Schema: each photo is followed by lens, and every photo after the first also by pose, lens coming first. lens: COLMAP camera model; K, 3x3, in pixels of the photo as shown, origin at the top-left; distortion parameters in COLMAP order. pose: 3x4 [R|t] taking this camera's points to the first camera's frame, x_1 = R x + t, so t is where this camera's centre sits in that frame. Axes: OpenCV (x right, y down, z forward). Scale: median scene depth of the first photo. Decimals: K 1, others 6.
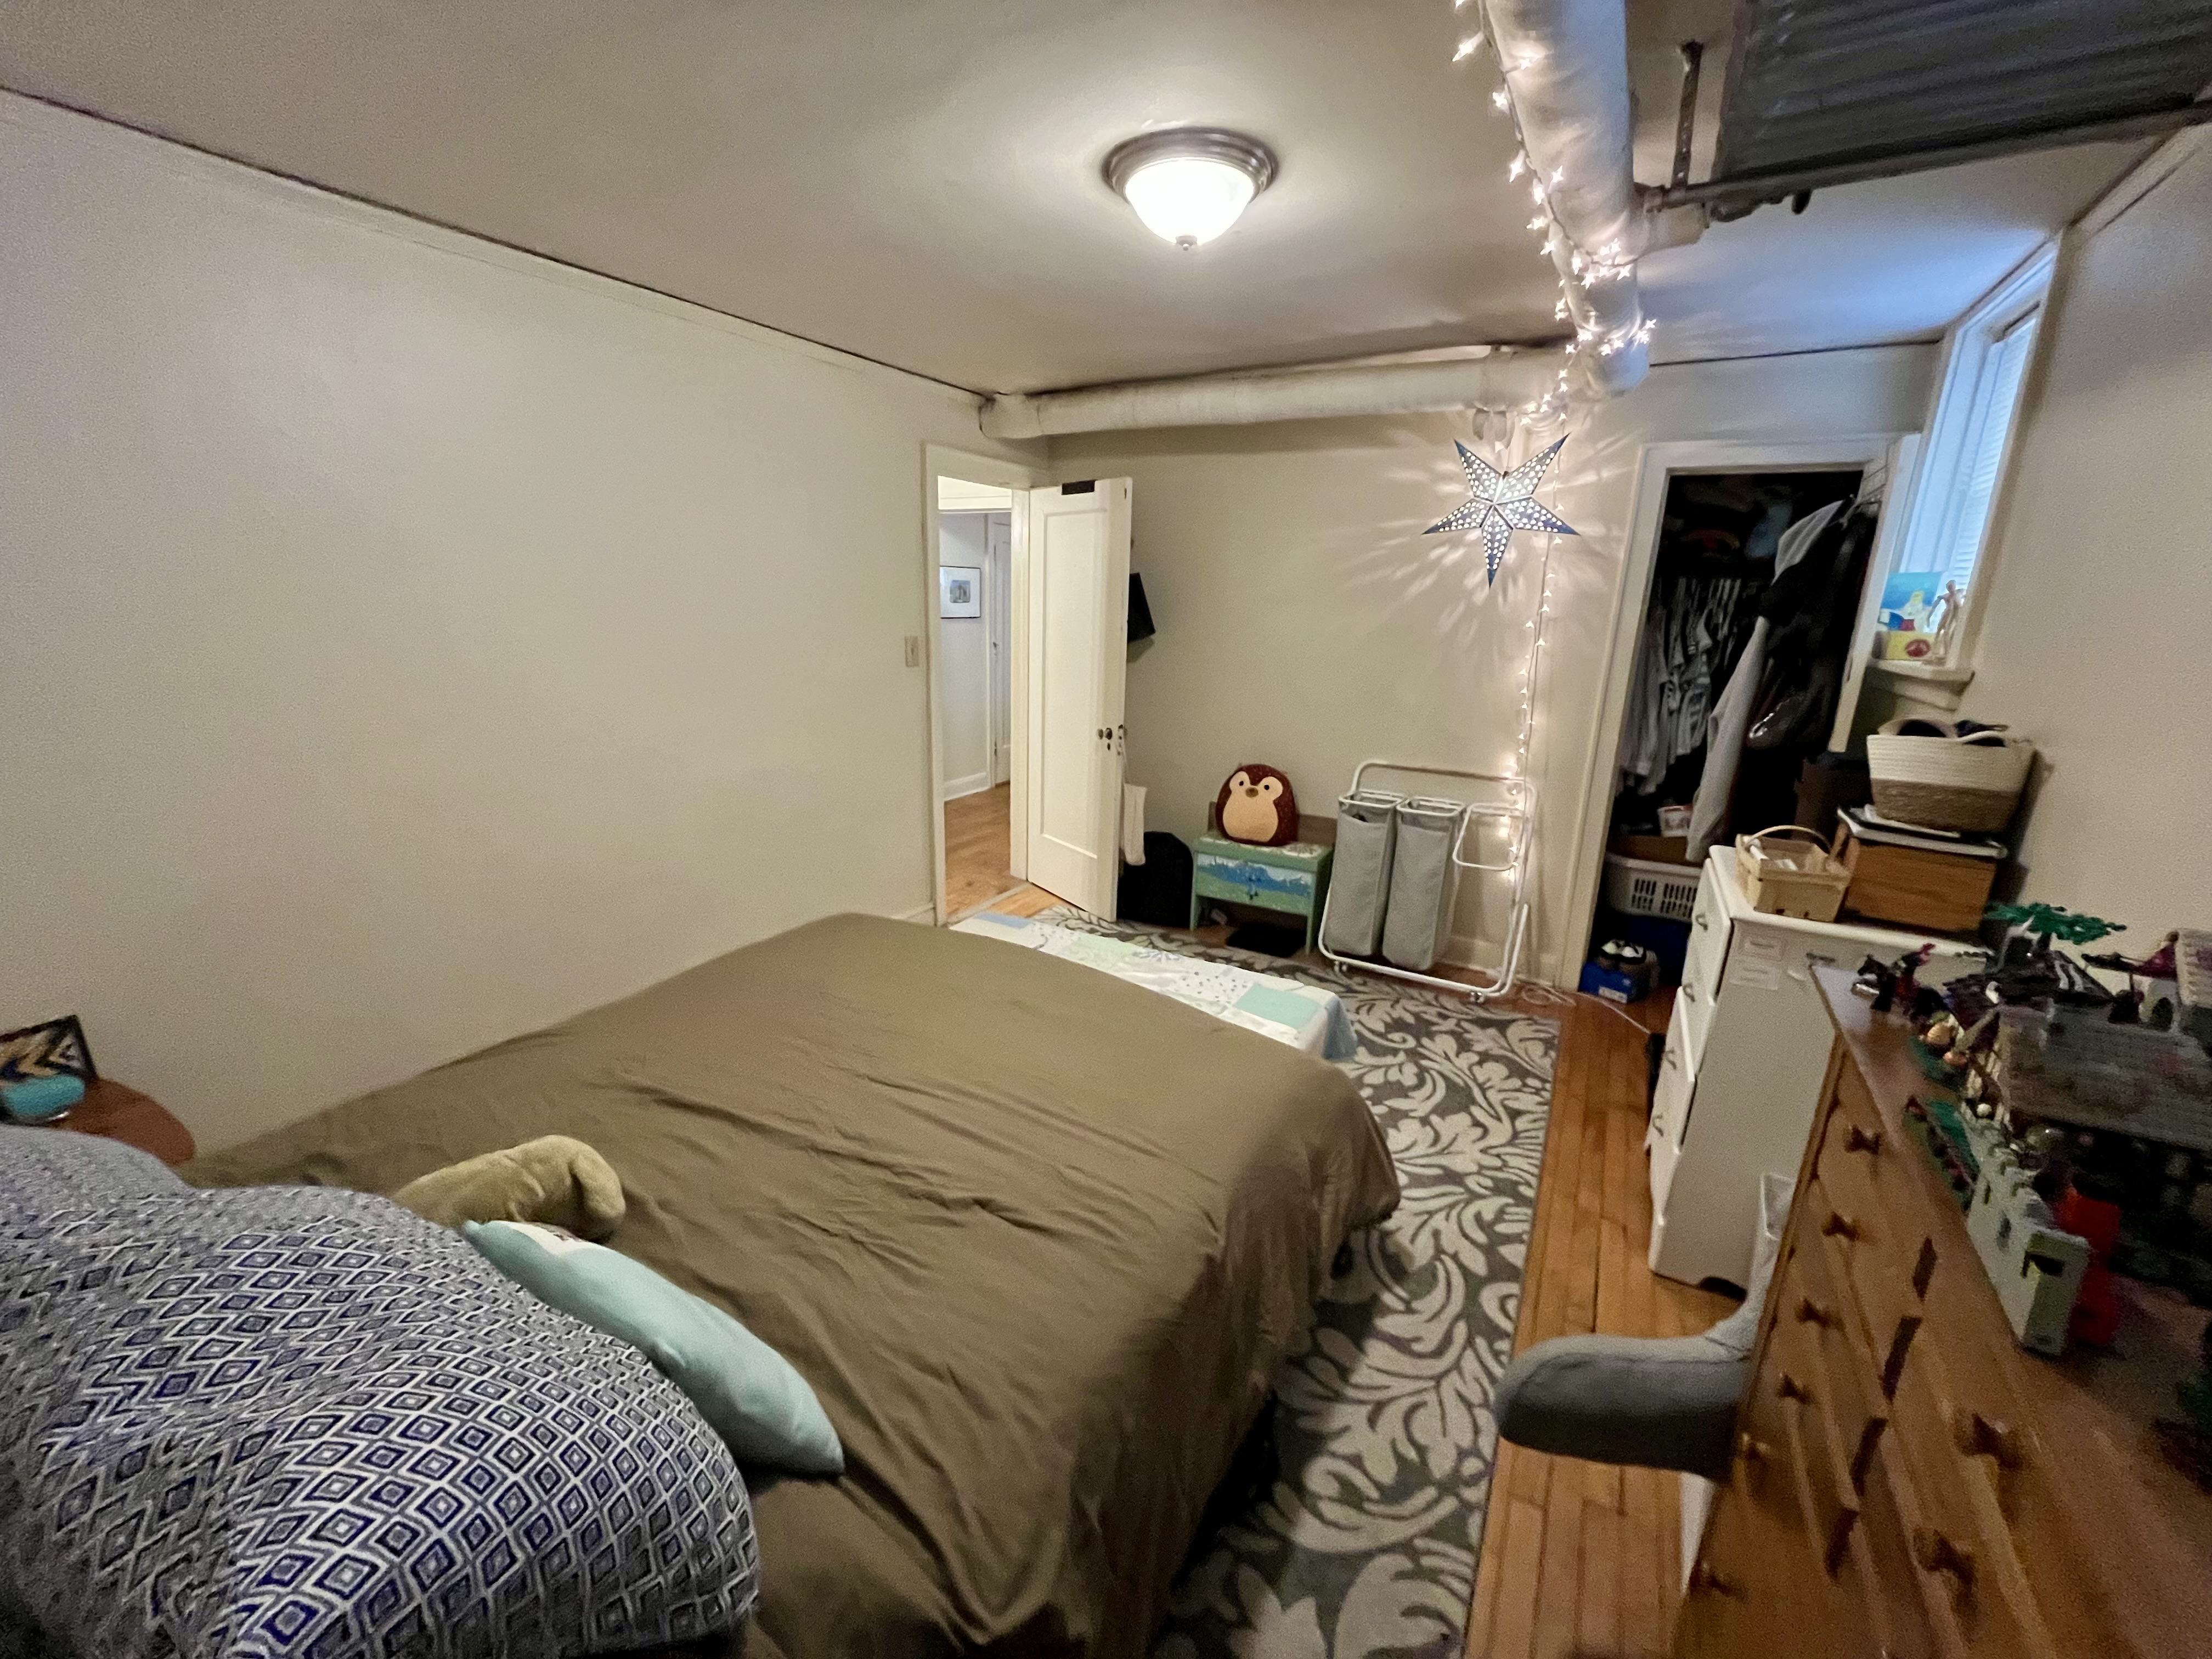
lens RADIAL K [[892.0, 0, 1099.6], [0, 892.0, 824.0], [0, 0, 1]] dist [-0.003605, 0.000455]
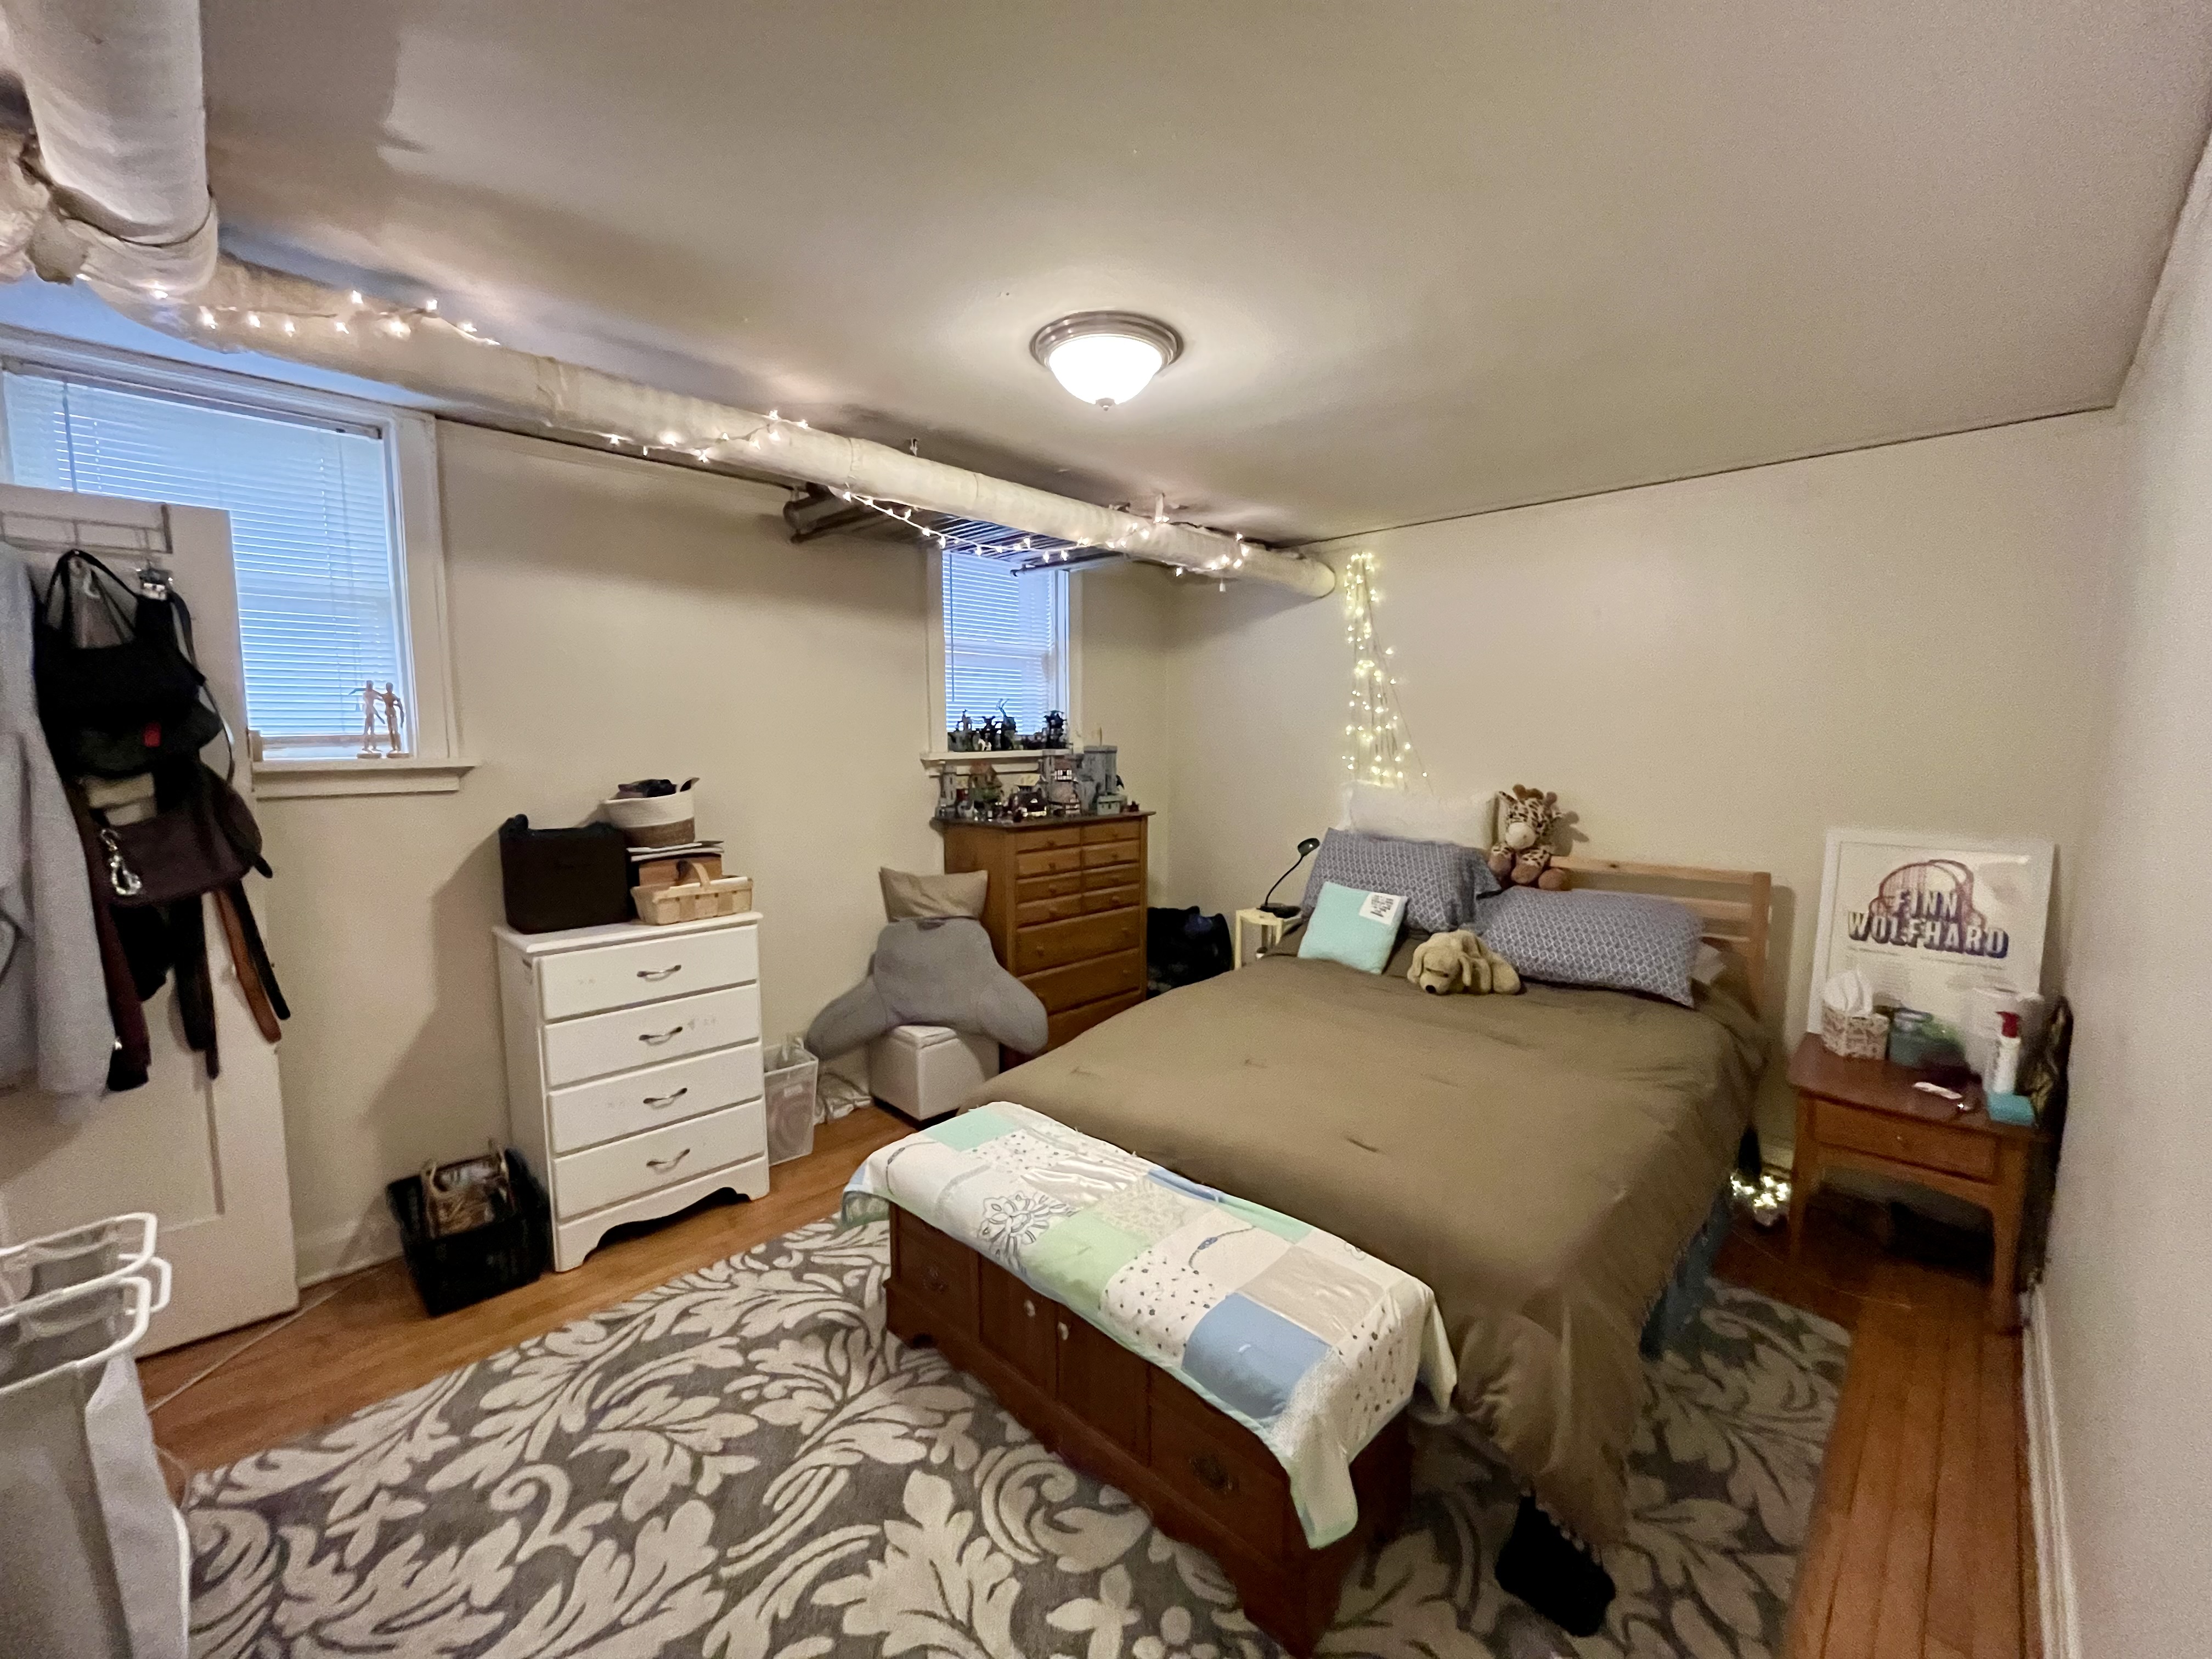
lens RADIAL K [[892.0, 0, 1099.6], [0, 892.0, 824.0], [0, 0, 1]] dist [-0.003605, 0.000455]
pose [[-0.966186, -0.053715, 0.252189, -0.131864], [0.036876, 0.939221, 0.341326, -0.346466], [-0.255195, 0.339084, -0.905482, 1.402983]]
